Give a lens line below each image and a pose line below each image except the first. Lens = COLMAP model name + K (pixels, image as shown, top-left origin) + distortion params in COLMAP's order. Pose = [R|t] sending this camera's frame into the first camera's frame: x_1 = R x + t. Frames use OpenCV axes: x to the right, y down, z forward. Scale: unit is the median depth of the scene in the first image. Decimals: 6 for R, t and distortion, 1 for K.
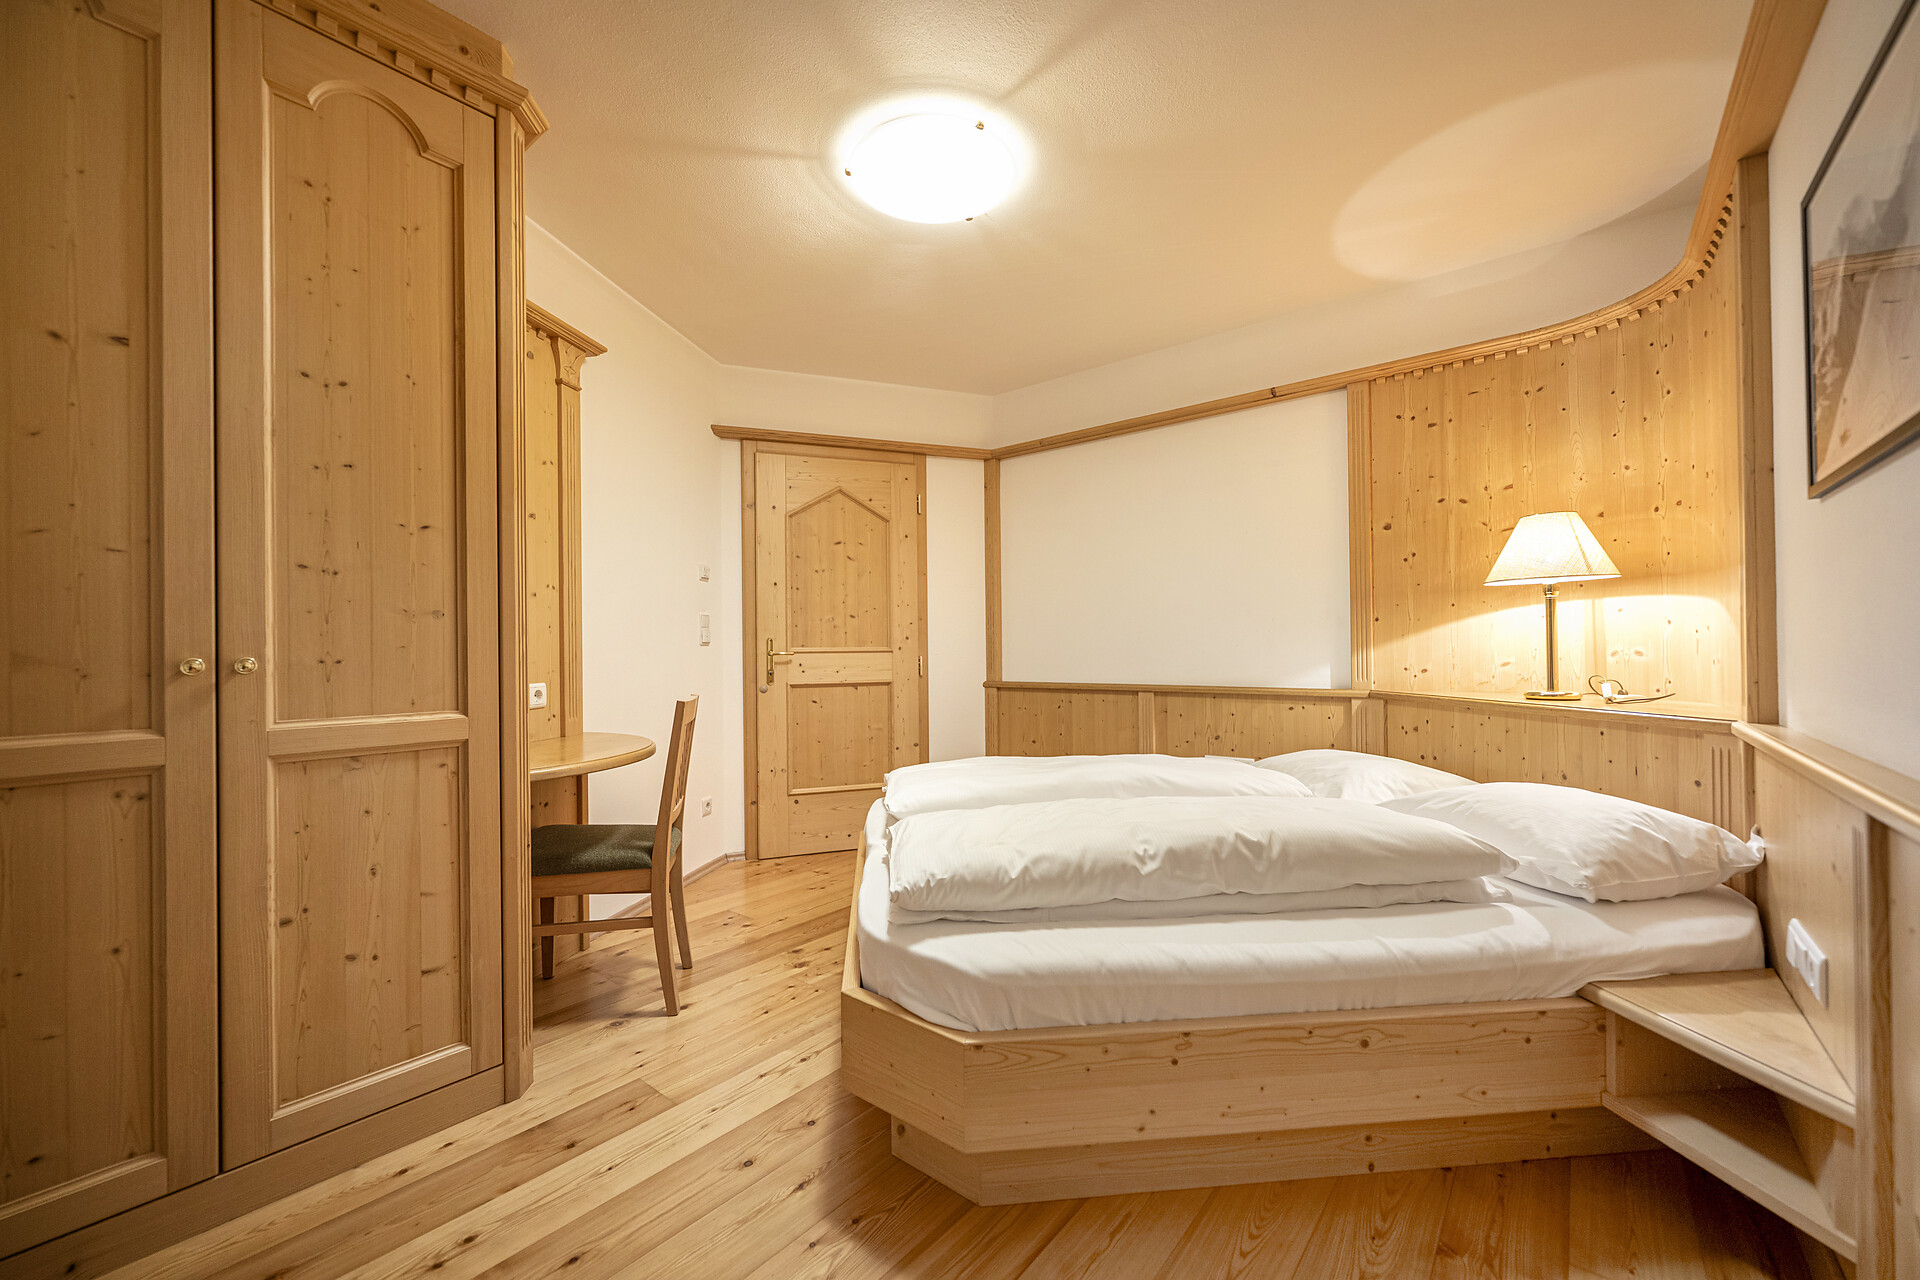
lens RADIAL K [[757.2, 0, 944.5], [0, 757.2, 648.2], [0, 0, 1]] dist [-0.003404, 0.000767]
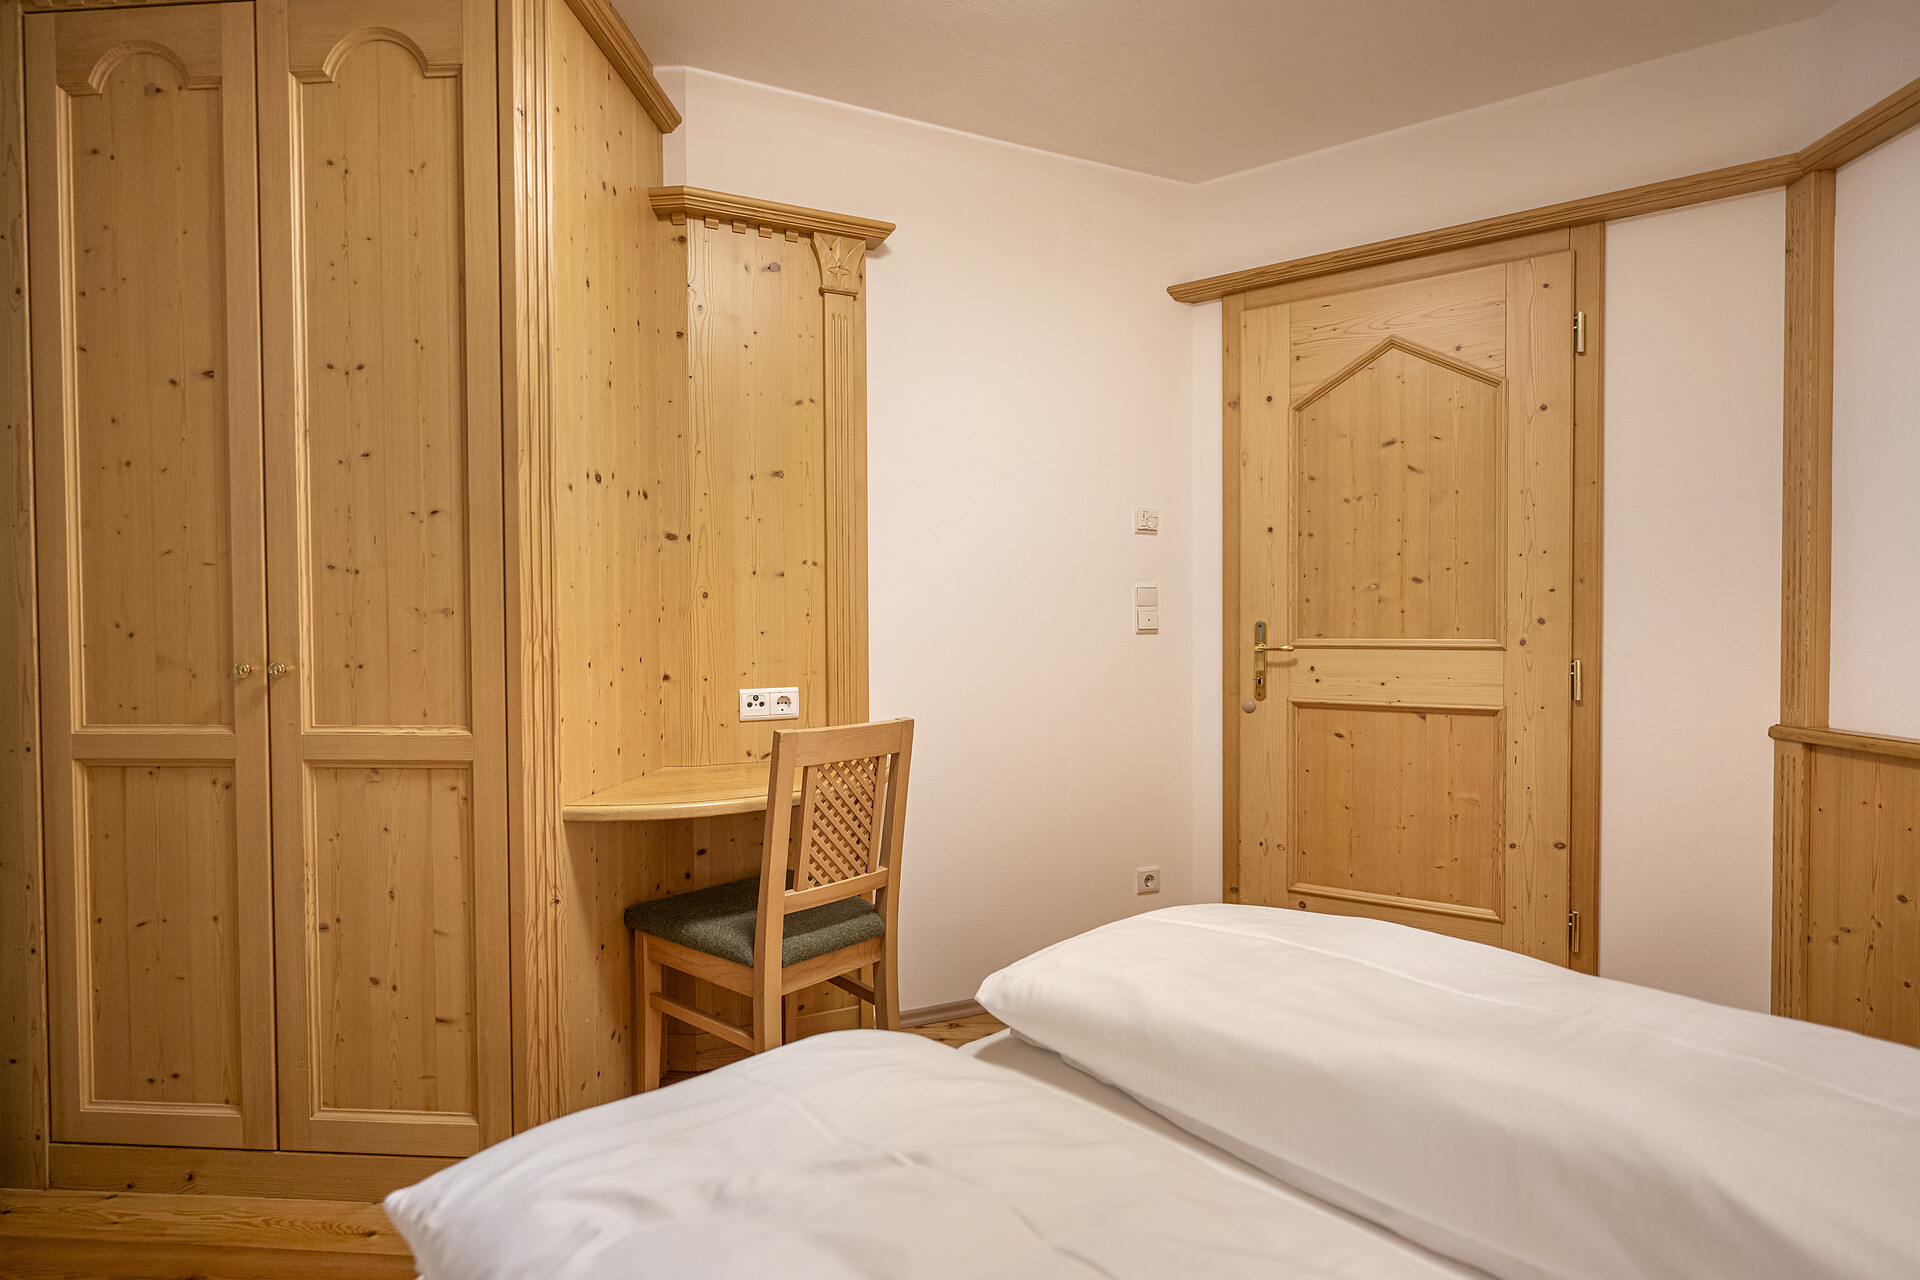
lens RADIAL K [[957.0, 0, 956.1], [0, 957.0, 645.8], [0, 0, 1]] dist [0.000738, 0.000024]
pose [[0.581976, 0.024800, -0.812828, 0.542281], [0.000433, 0.999525, 0.030806, -0.039815], [0.813206, -0.018280, 0.581689, 0.826223]]
